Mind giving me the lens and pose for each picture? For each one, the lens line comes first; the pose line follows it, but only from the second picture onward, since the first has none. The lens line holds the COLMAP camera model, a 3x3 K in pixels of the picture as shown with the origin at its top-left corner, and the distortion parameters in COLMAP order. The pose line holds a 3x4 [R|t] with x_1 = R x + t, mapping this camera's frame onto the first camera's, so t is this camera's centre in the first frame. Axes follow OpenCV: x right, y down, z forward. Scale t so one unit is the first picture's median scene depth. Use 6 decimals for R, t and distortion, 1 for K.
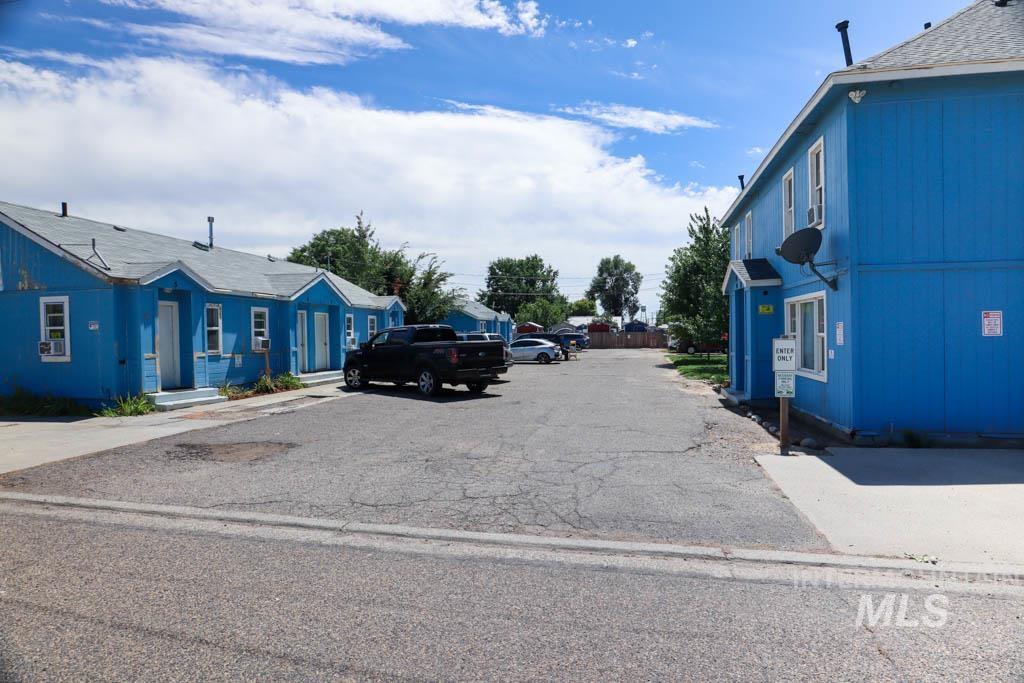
lens RADIAL K [[533.2, 0, 506.3], [0, 533.2, 343.4], [0, 0, 1]] dist [-0.016855, 0.000628]
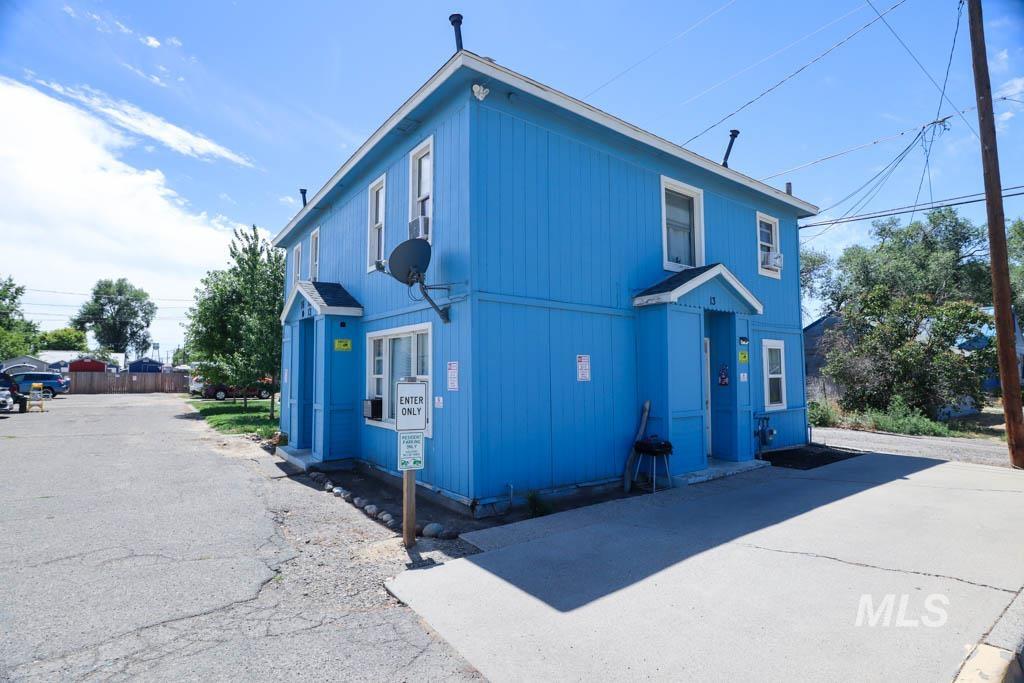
lens RADIAL K [[515.0, 0, 515.1], [0, 515.0, 349.0], [0, 0, 1]] dist [-0.022123, 0.000851]
pose [[0.646519, 0.055276, 0.760893, 0.039465], [0.000715, 0.997327, -0.073060, -0.000968], [-0.762898, 0.047779, 0.644751, 0.172129]]
